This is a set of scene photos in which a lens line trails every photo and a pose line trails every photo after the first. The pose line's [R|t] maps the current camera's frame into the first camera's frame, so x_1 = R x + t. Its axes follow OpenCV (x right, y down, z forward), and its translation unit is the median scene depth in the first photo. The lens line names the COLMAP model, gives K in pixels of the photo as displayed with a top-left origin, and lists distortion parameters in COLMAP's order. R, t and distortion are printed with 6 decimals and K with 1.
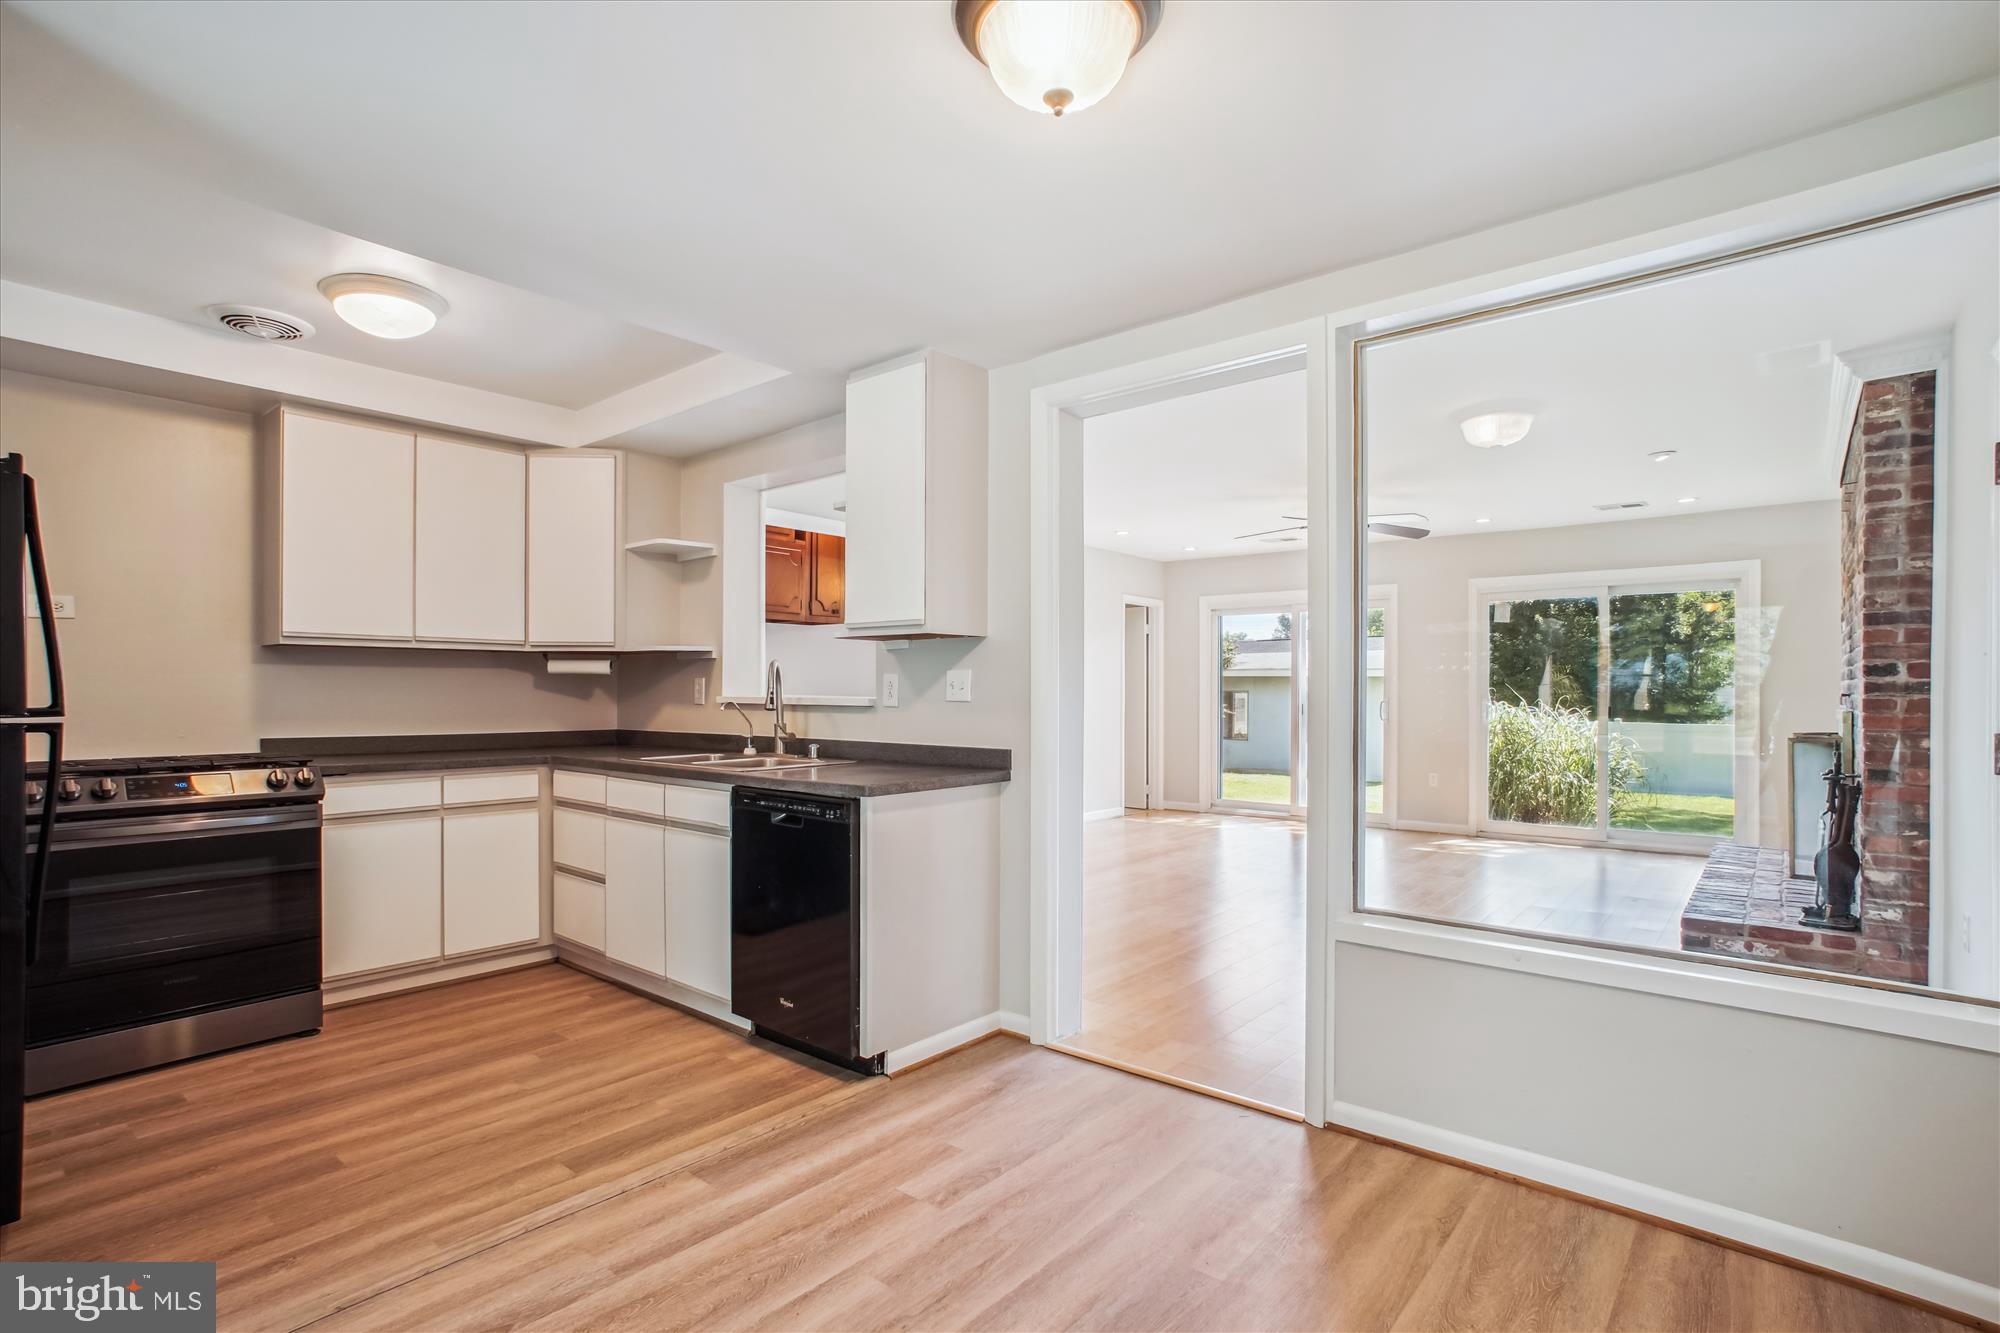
lens RADIAL K [[965.6, 0, 999.1], [0, 965.6, 692.7], [0, 0, 1]] dist [-0.043454, 0.025243]
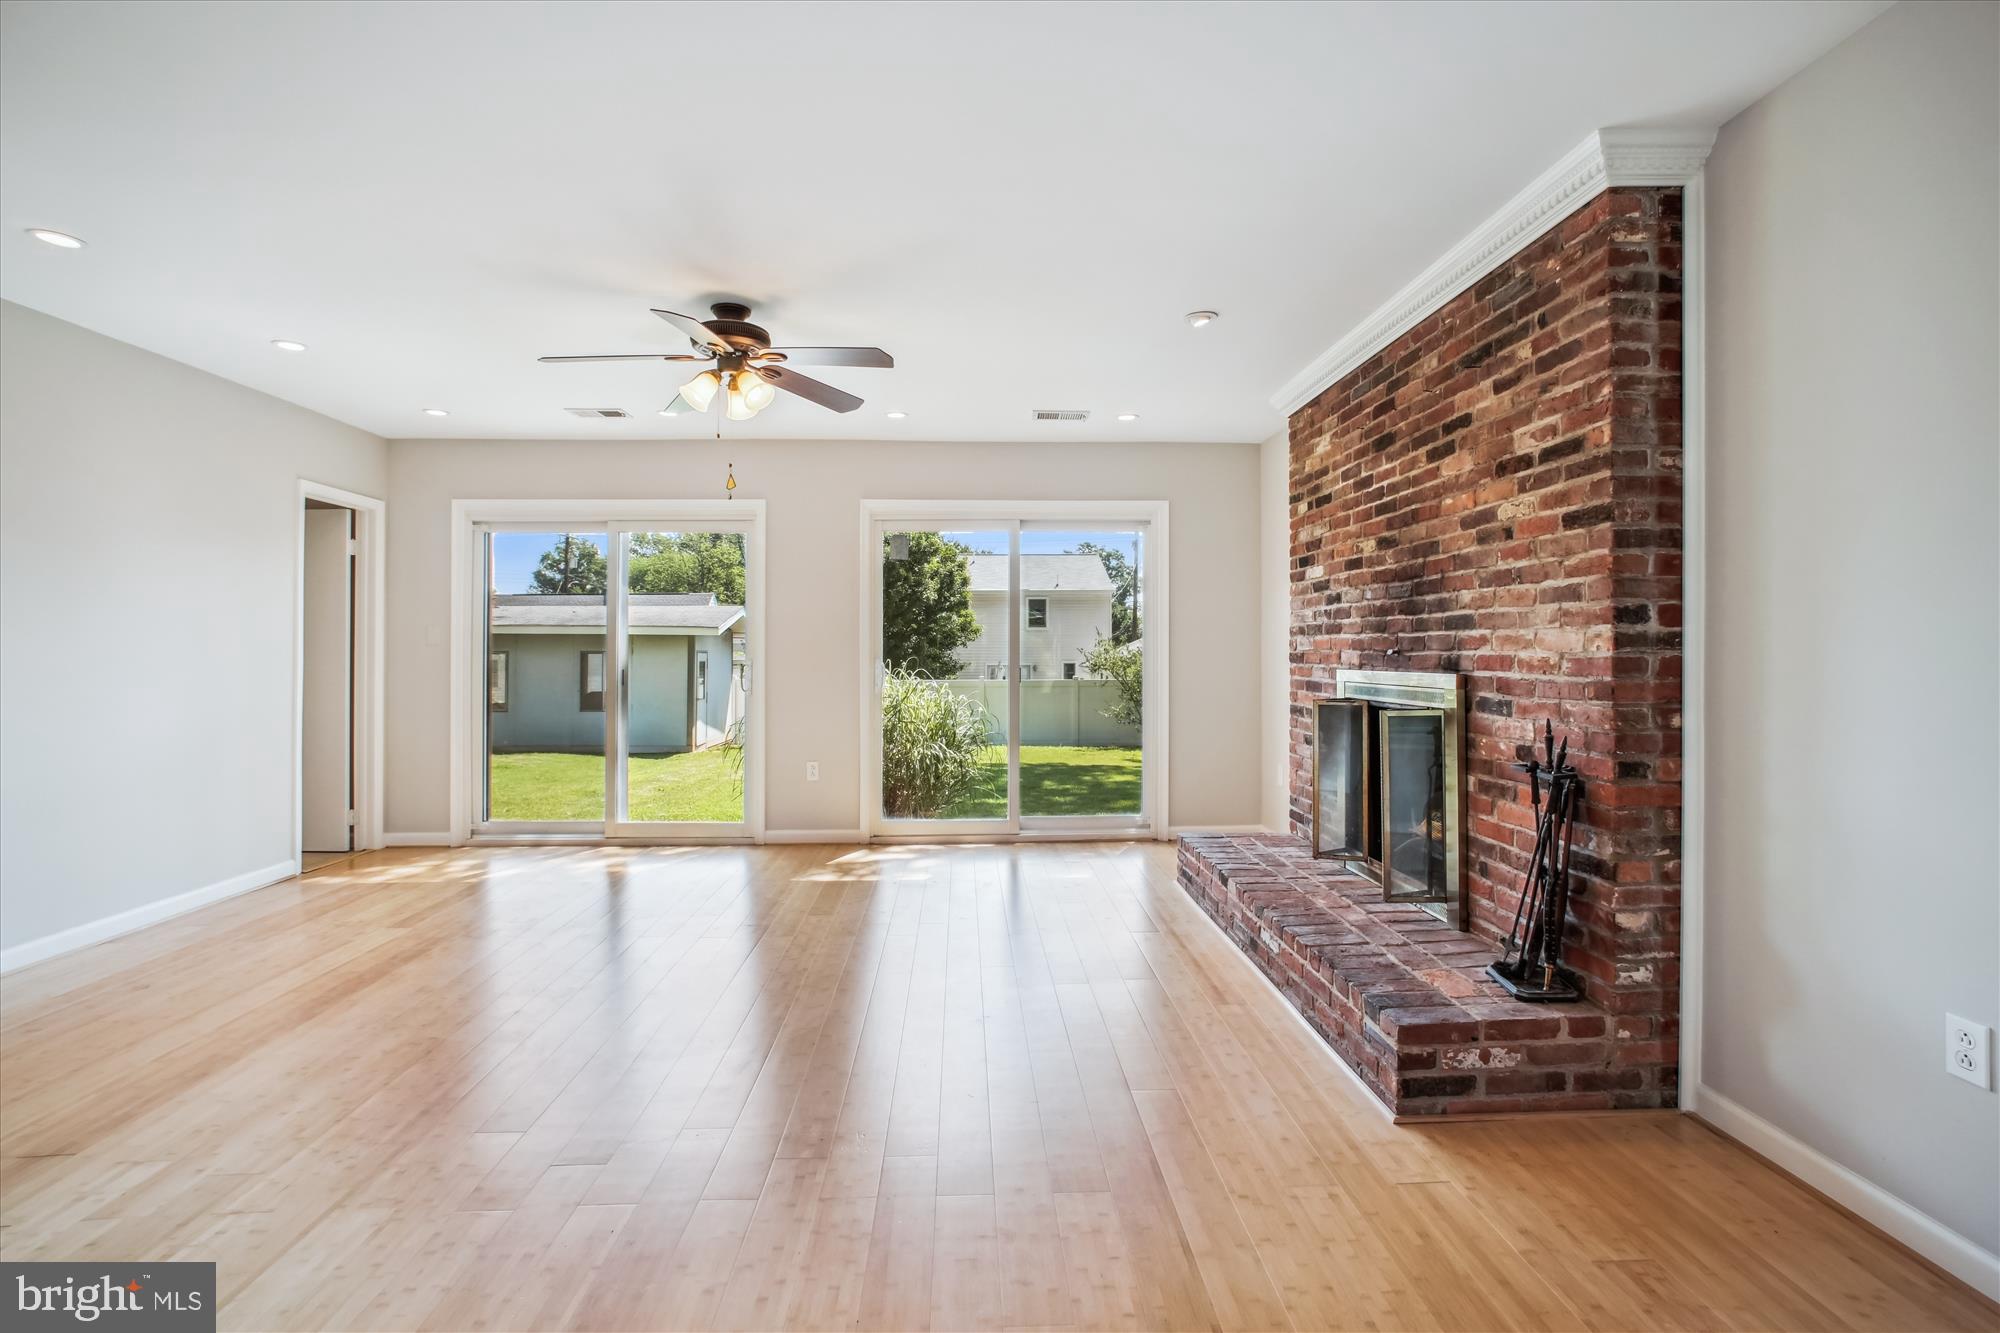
lens RADIAL K [[965.6, 0, 1008.3], [0, 965.6, 636.7], [0, 0, 1]] dist [-0.043454, 0.025243]
pose [[0.733949, 0.006660, 0.679172, 0.146415], [0.004758, 0.999877, -0.014947, -0.000017], [-0.679188, 0.014202, 0.733827, 0.819473]]
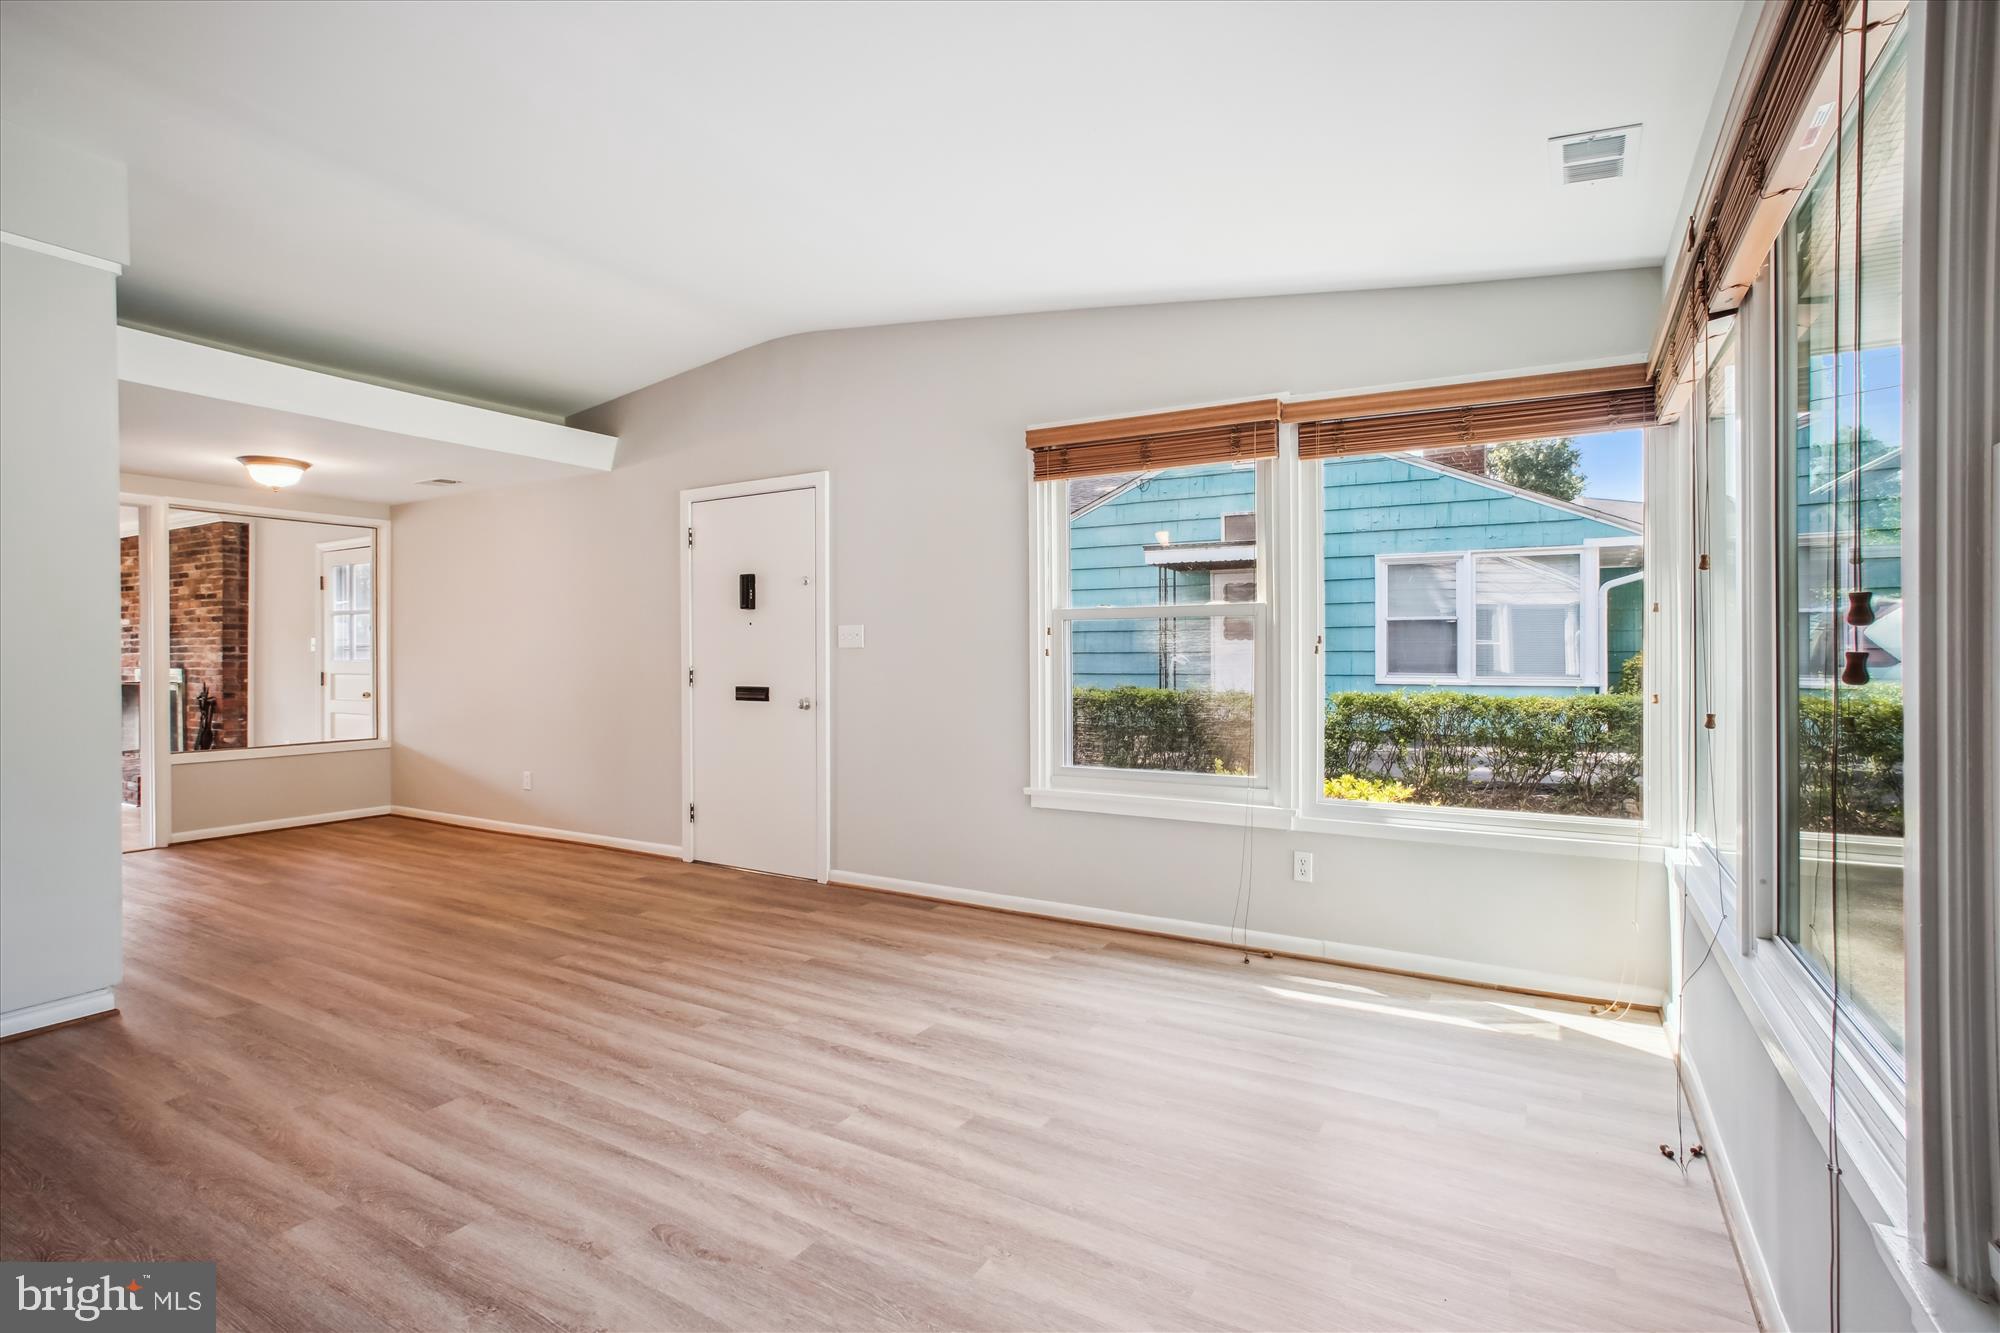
lens RADIAL K [[965.6, 0, 997.7], [0, 965.6, 654.2], [0, 0, 1]] dist [-0.043454, 0.025243]
pose [[-0.172944, 0.000460, 0.984932, -1.669688], [0.008049, 0.999967, 0.000946, 0.000831], [-0.984899, 0.008092, -0.172942, -0.436118]]
